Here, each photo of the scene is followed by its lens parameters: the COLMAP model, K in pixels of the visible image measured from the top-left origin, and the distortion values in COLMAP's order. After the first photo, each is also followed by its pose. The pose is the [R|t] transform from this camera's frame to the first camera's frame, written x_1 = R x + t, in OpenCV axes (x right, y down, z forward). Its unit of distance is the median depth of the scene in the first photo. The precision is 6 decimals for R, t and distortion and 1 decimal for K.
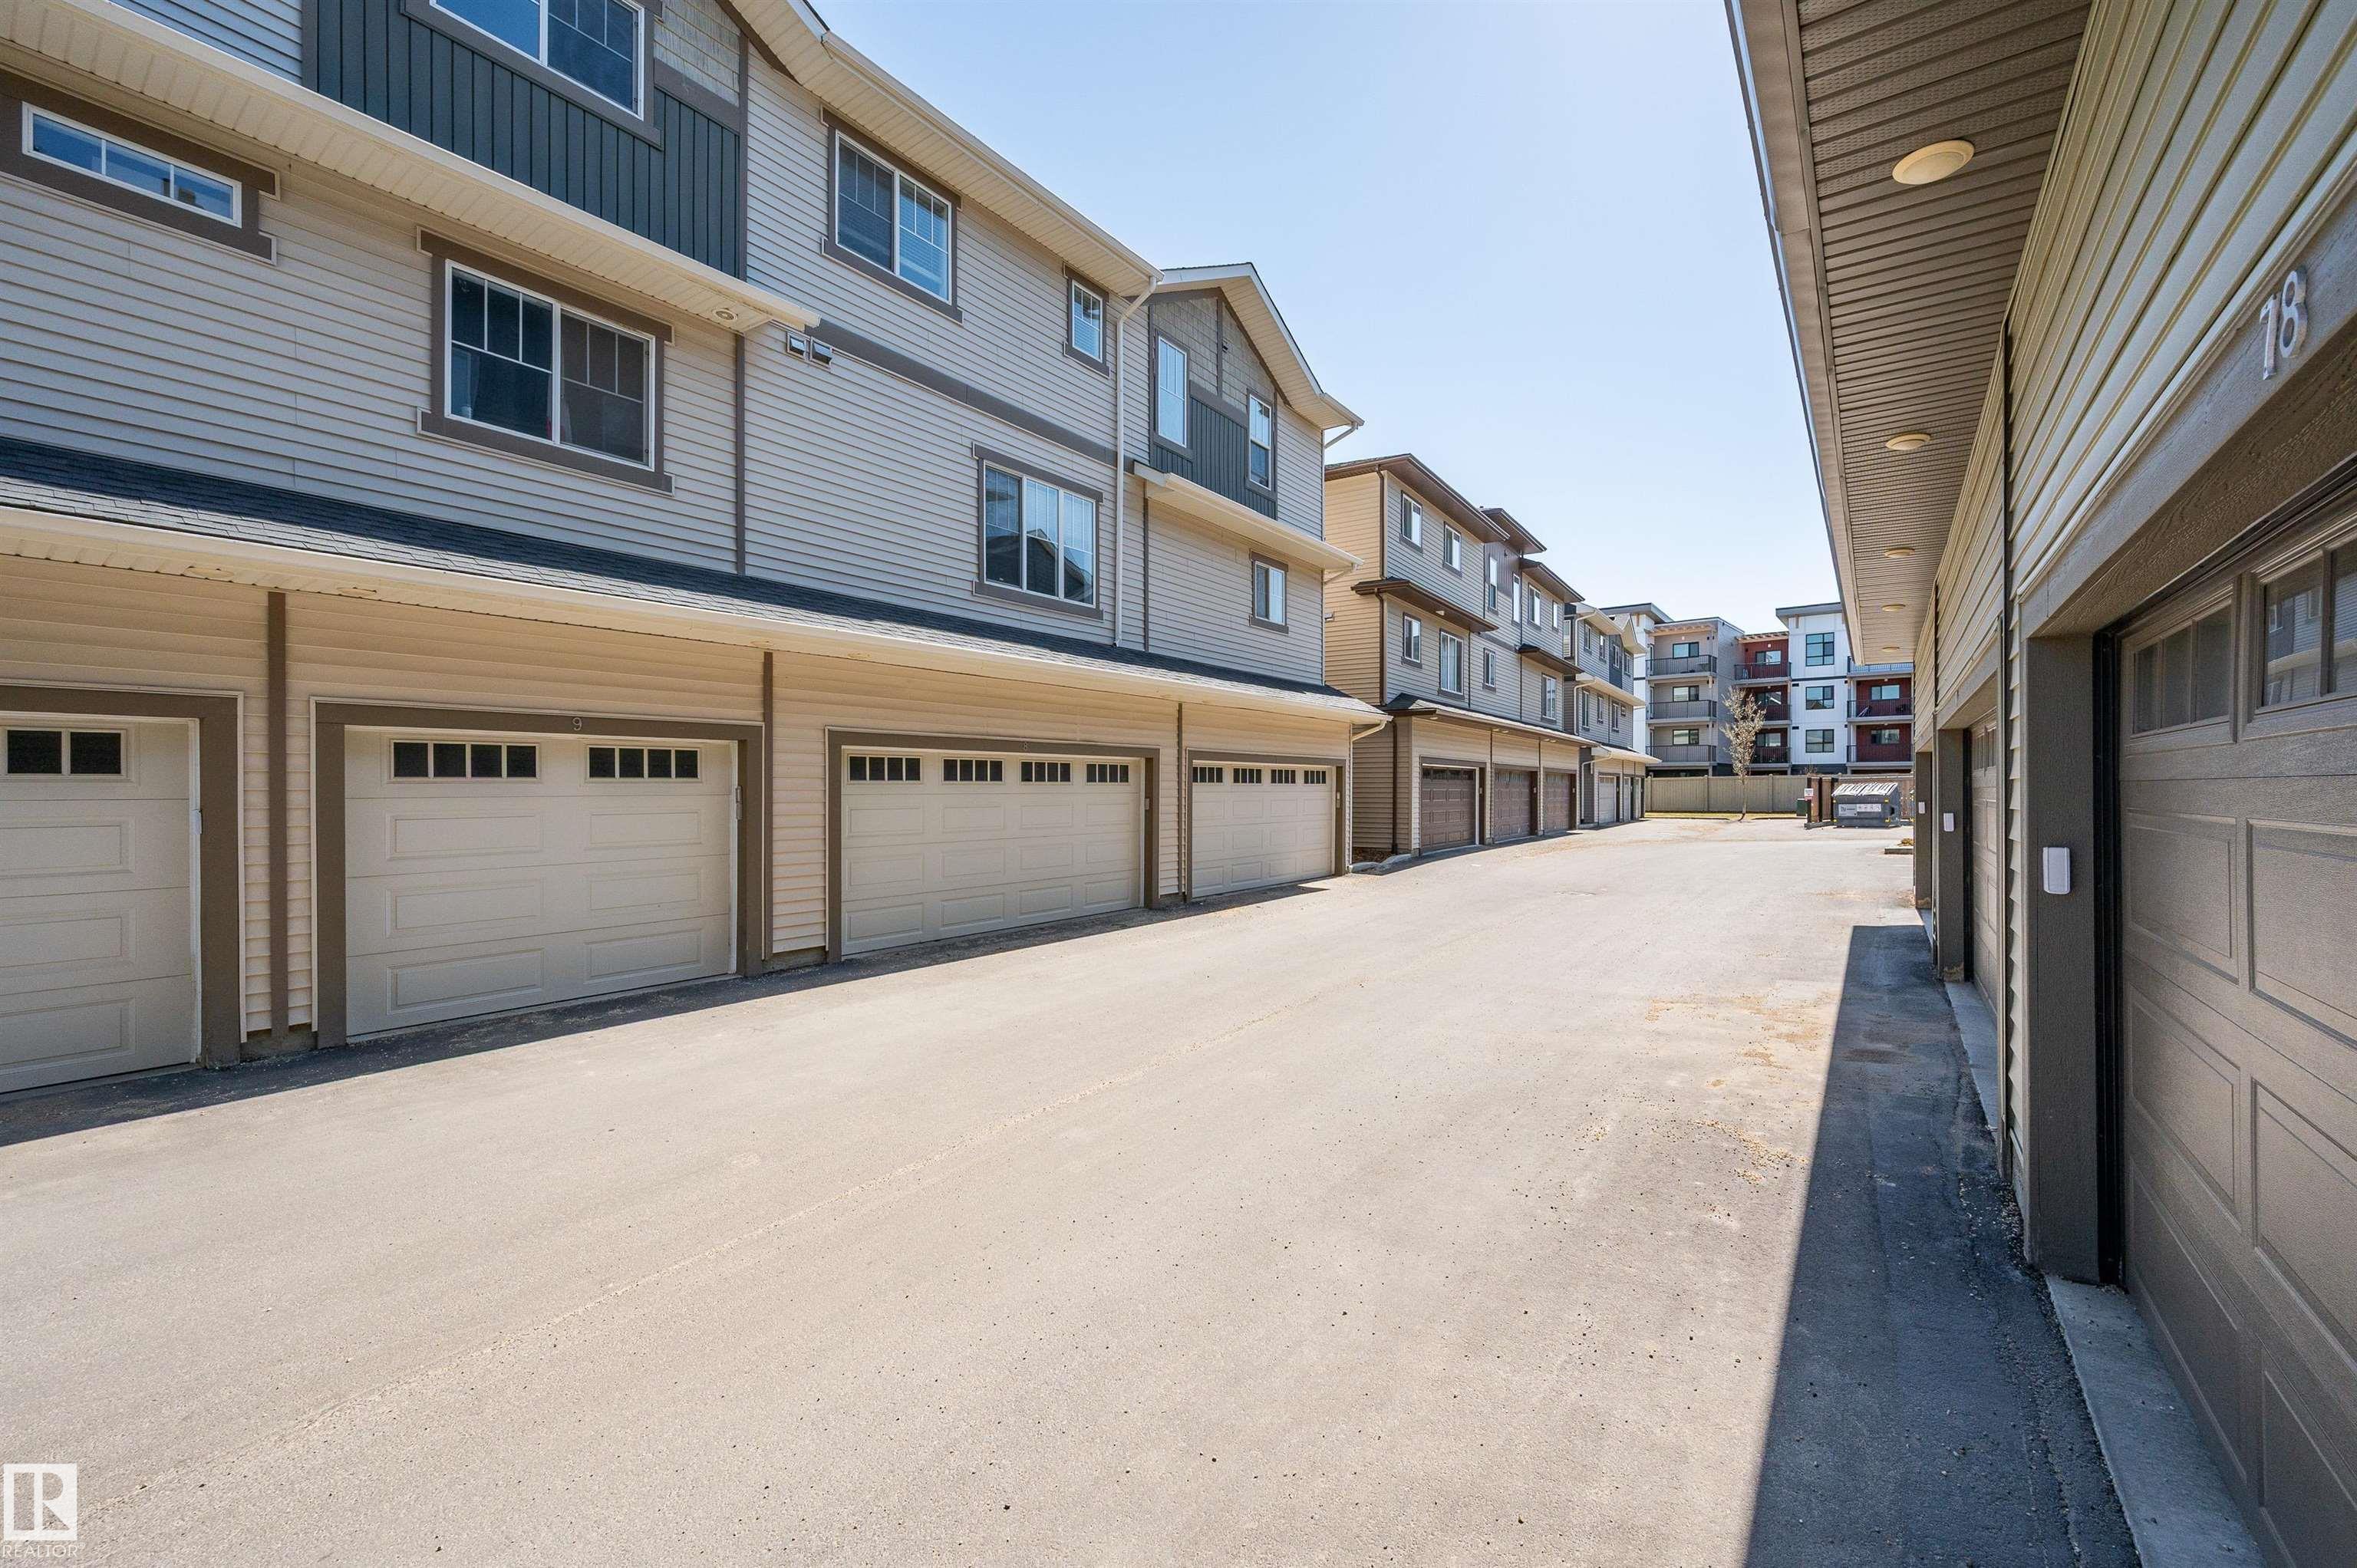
lens RADIAL K [[921.5, 0, 1176.1], [0, 921.5, 800.4], [0, 0, 1]] dist [-0.002034, 0.000692]
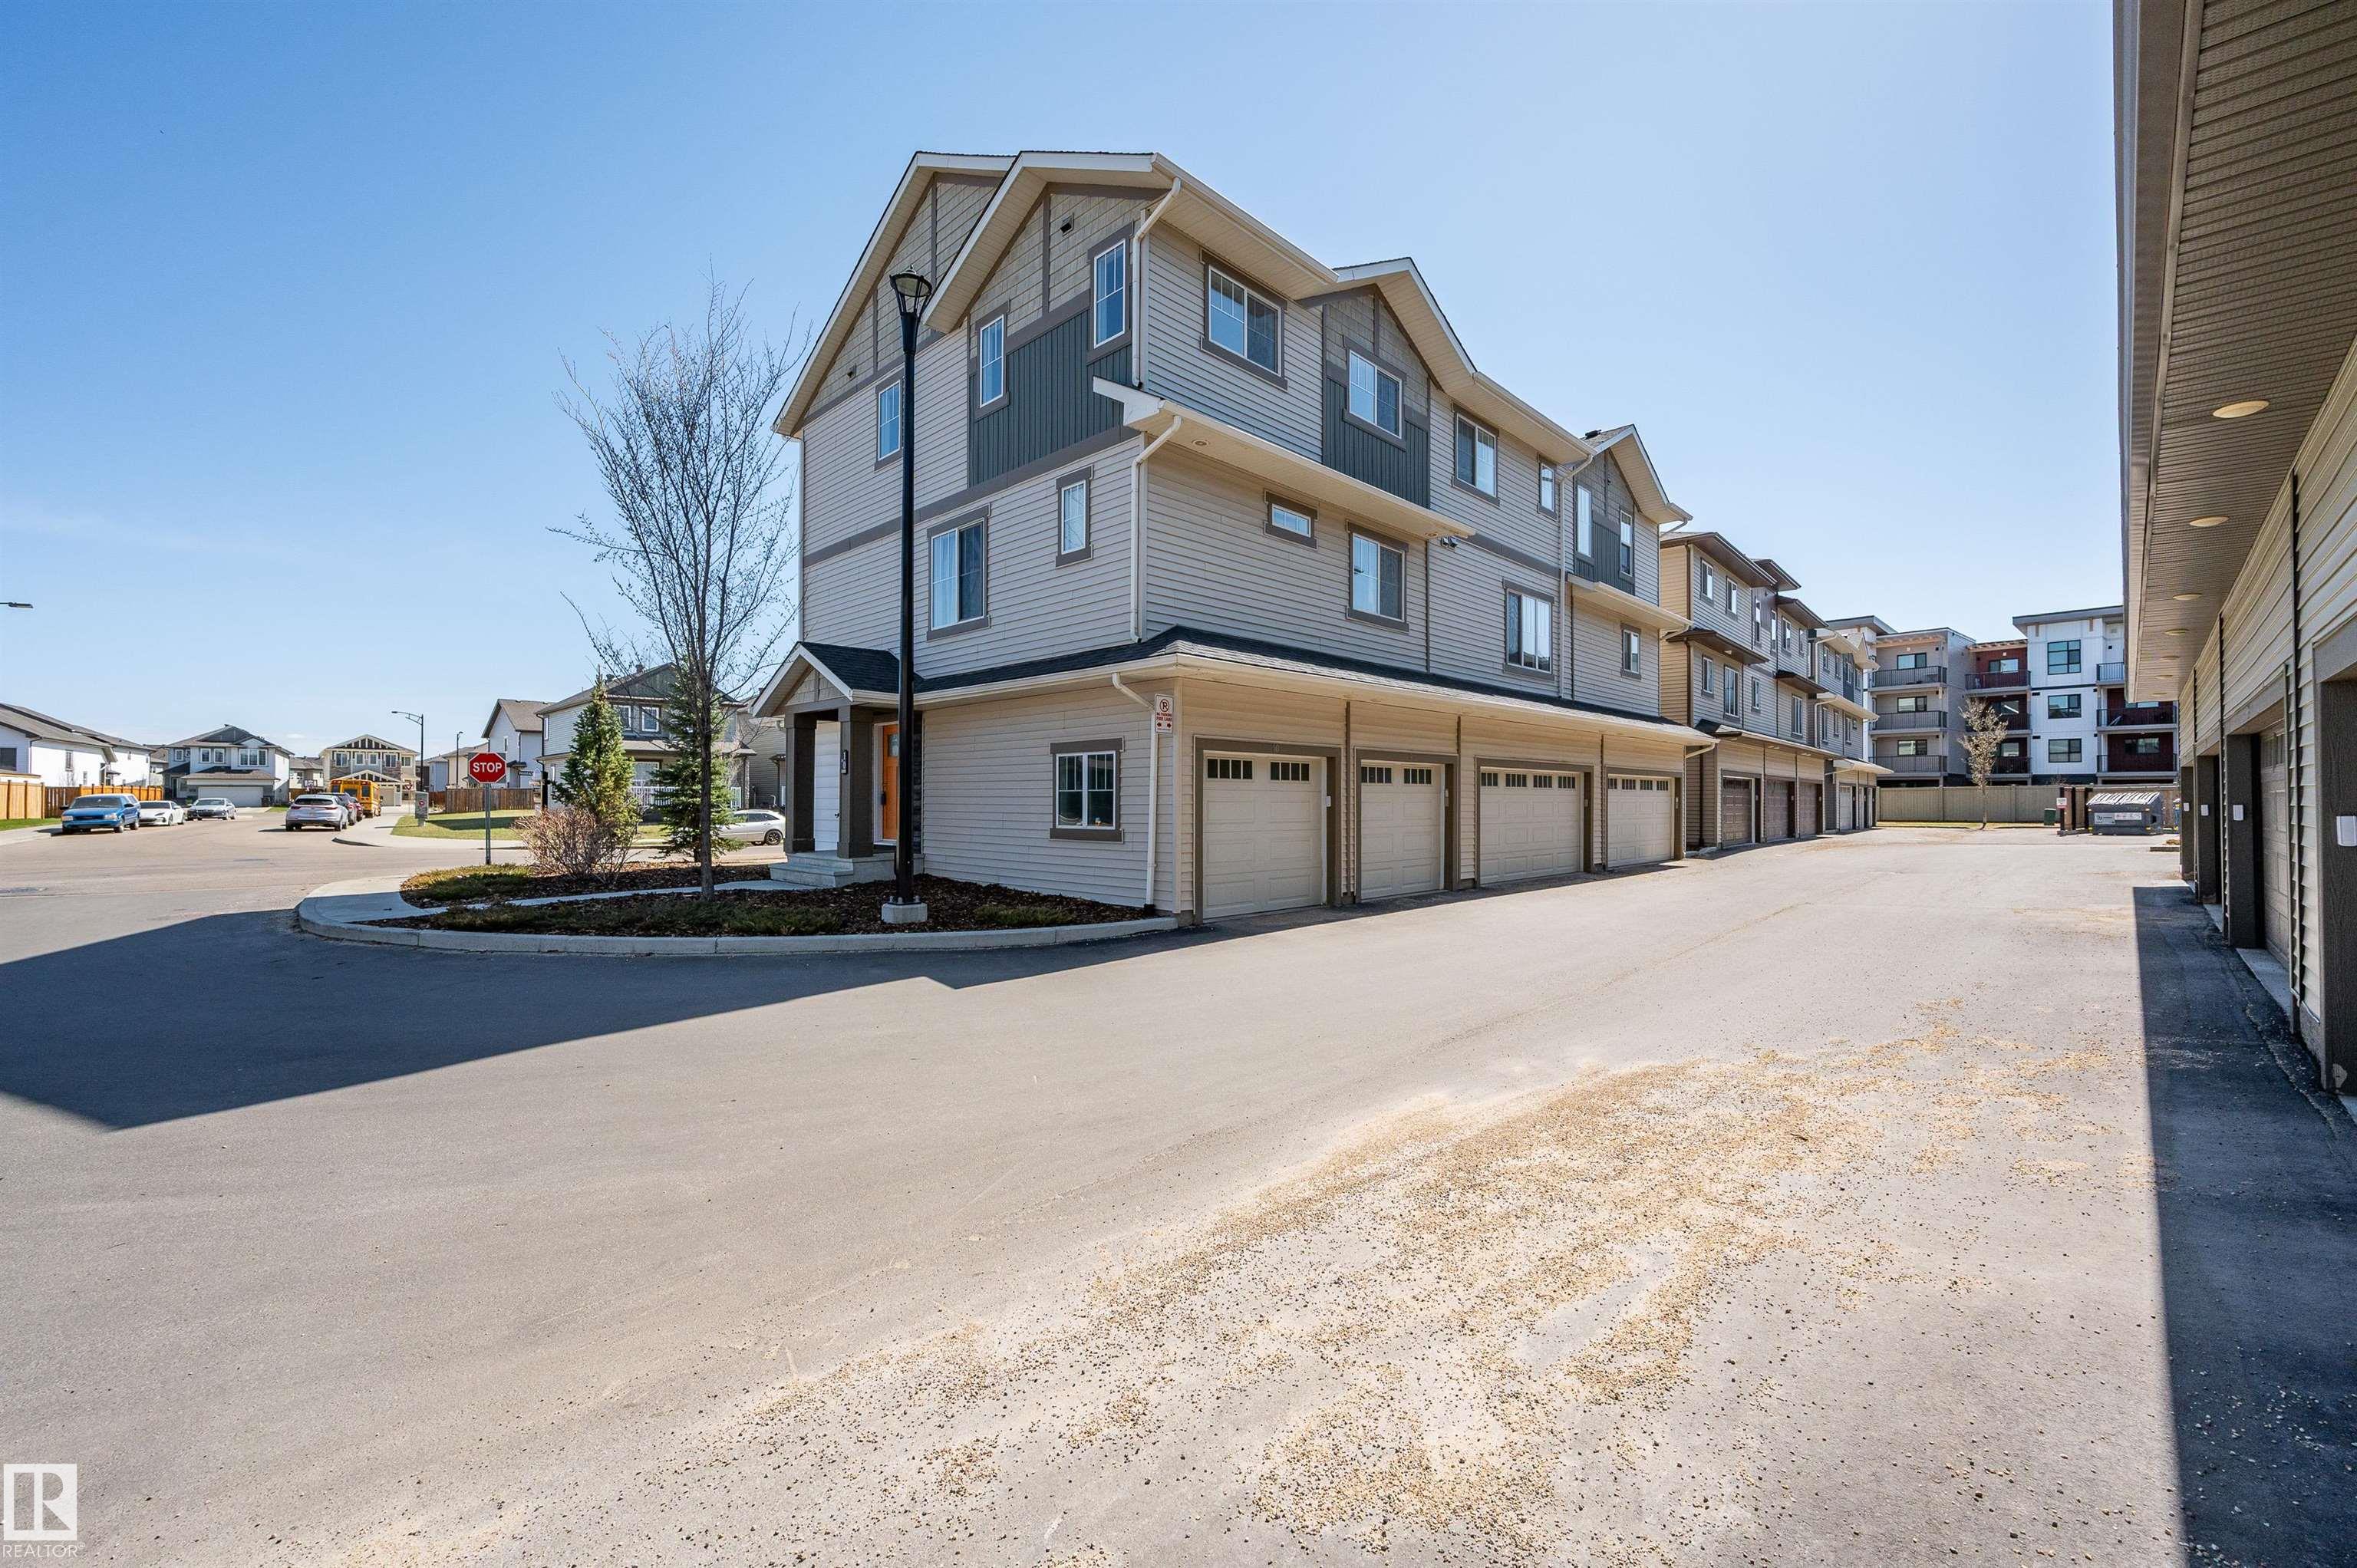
lens RADIAL K [[921.5, 0, 1189.1], [0, 921.5, 769.6], [0, 0, 1]] dist [-0.002034, 0.000692]
pose [[0.989078, 0.017253, -0.146382, -0.194436], [-0.021727, 0.999343, -0.029023, 0.003263], [0.145785, 0.031886, 0.988802, -0.251075]]
